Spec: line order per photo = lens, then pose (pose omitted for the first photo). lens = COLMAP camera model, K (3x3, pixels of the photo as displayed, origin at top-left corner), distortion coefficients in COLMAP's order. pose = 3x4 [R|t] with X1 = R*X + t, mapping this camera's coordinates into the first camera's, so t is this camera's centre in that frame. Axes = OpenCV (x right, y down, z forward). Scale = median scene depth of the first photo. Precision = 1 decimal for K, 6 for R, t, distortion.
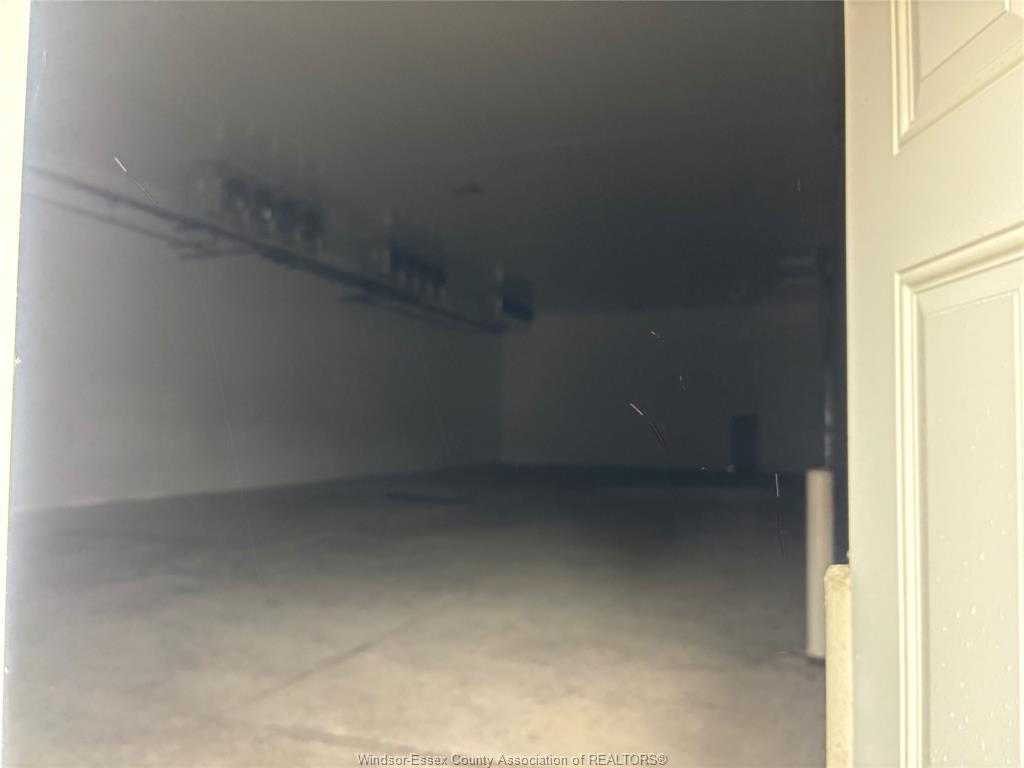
lens RADIAL K [[758.9, 0, 512.0], [0, 758.9, 384.0], [0, 0, 1]] dist [0.009569, 0.001817]
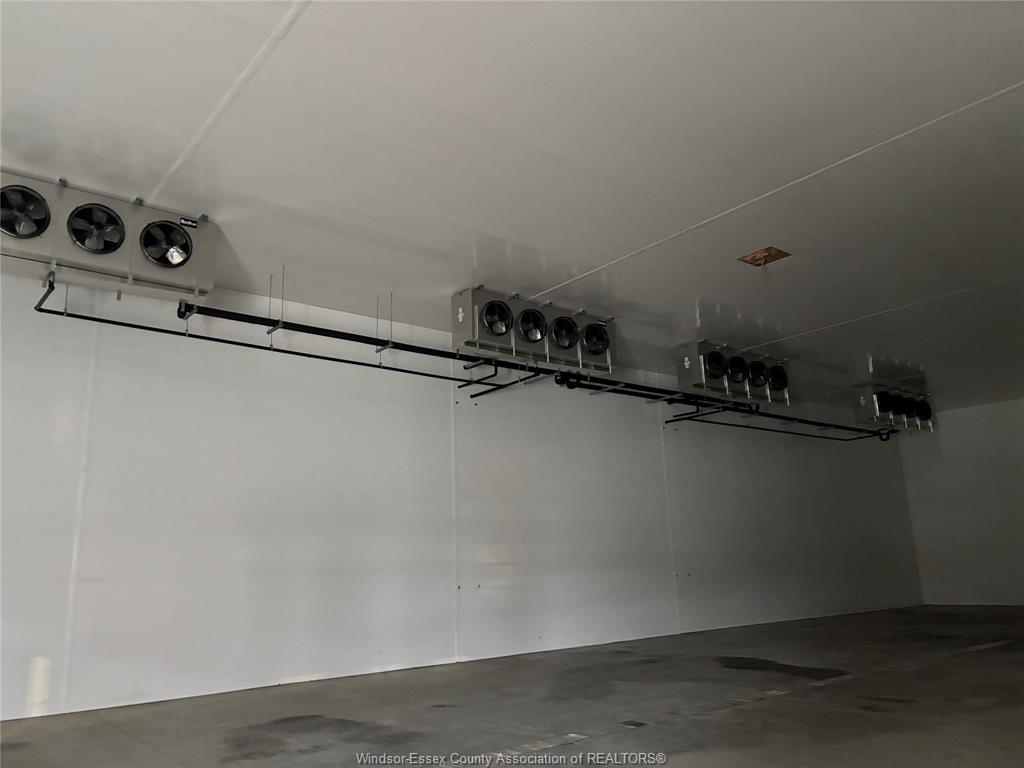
lens RADIAL K [[758.9, 0, 512.0], [0, 758.9, 384.0], [0, 0, 1]] dist [0.009569, 0.001817]
pose [[0.866963, -0.153630, -0.474102, 0.047608], [0.071464, 0.979793, -0.186814, -0.000780], [0.493222, 0.128079, 0.860423, 0.156179]]
